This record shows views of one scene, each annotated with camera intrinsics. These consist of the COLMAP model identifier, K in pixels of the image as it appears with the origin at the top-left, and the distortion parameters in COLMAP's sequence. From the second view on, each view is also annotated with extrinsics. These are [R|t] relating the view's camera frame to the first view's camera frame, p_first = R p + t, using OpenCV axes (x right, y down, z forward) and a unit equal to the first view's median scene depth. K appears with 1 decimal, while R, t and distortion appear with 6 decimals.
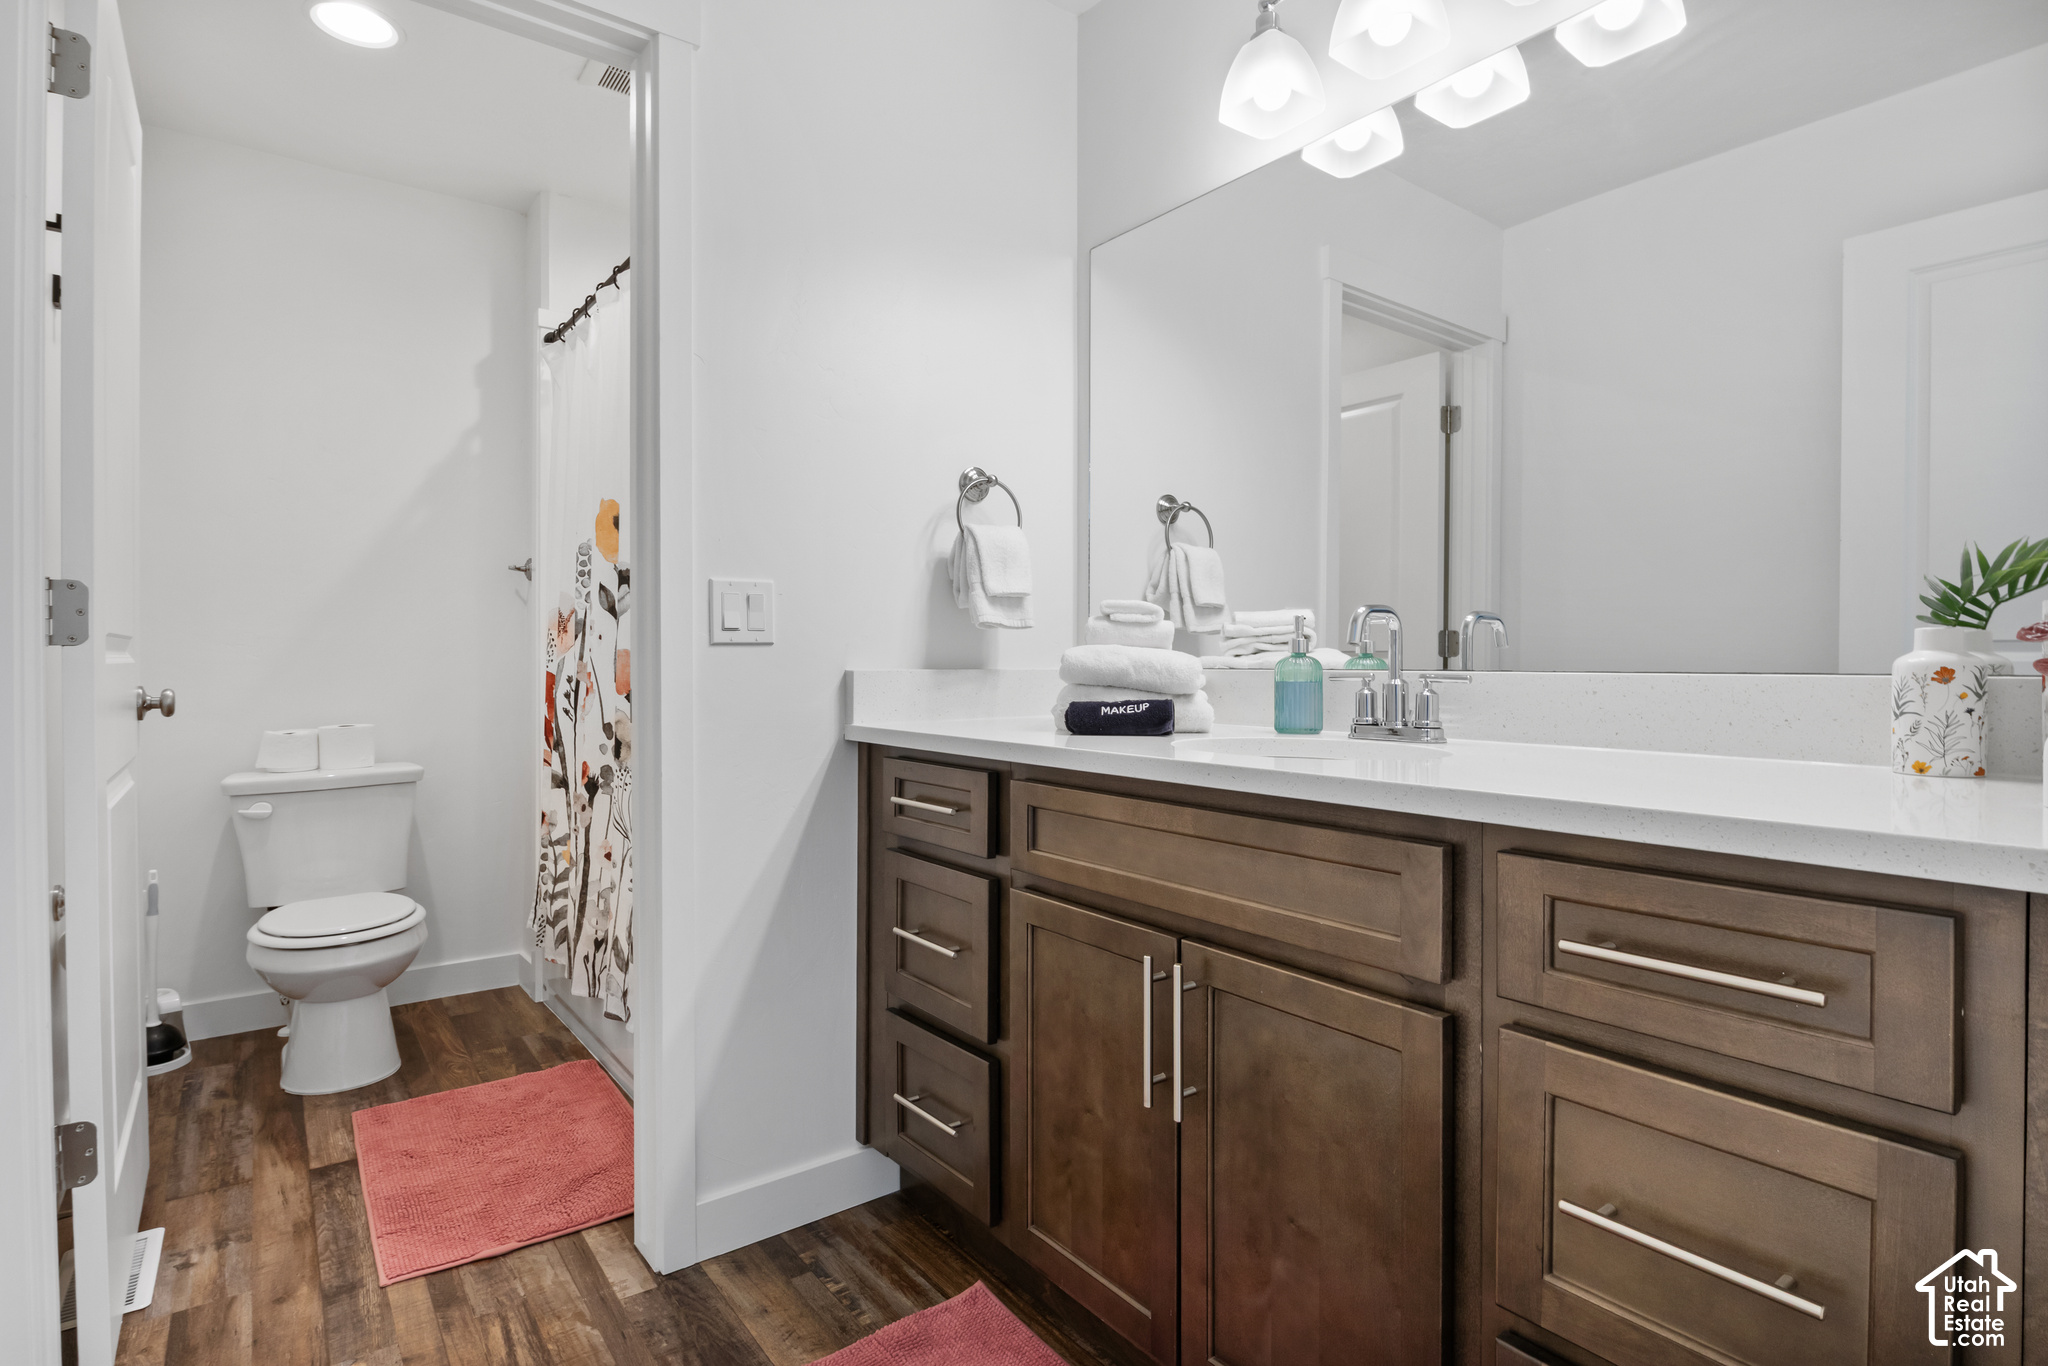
lens RADIAL K [[1025.6, 0, 1031.9], [0, 1025.6, 672.0], [0, 0, 1]] dist [-0.002827, -0.000761]
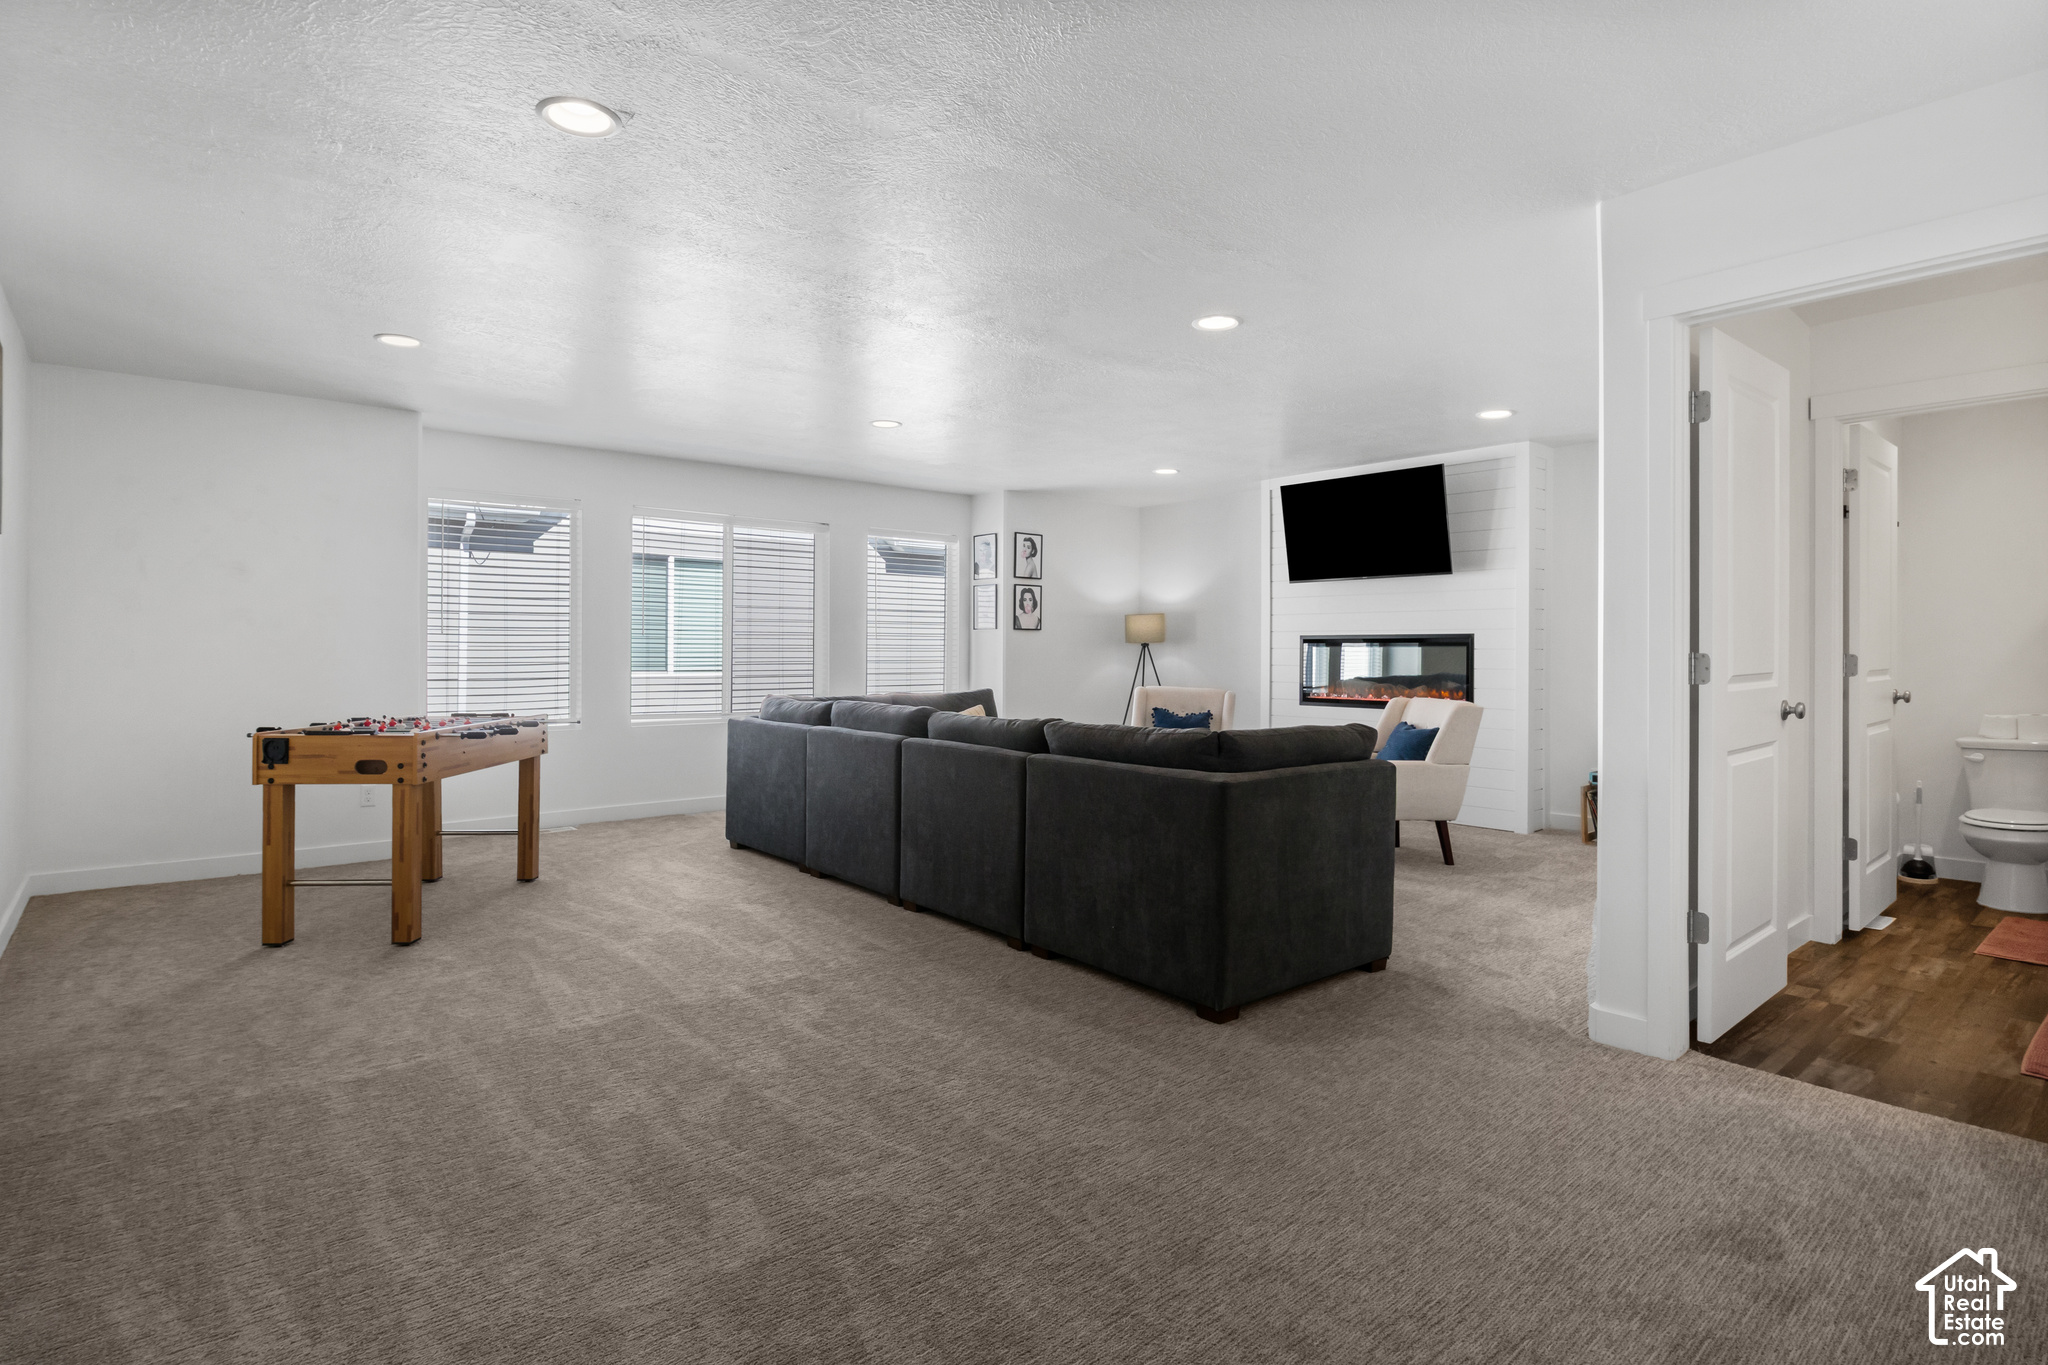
lens RADIAL K [[1025.6, 0, 1031.9], [0, 1025.6, 671.5], [0, 0, 1]] dist [-0.002827, -0.000761]
pose [[0.061020, 0.008589, -0.998100, 1.063355], [0.000687, 0.999962, 0.008647, -0.038273], [0.998136, -0.001214, 0.061012, -0.876615]]
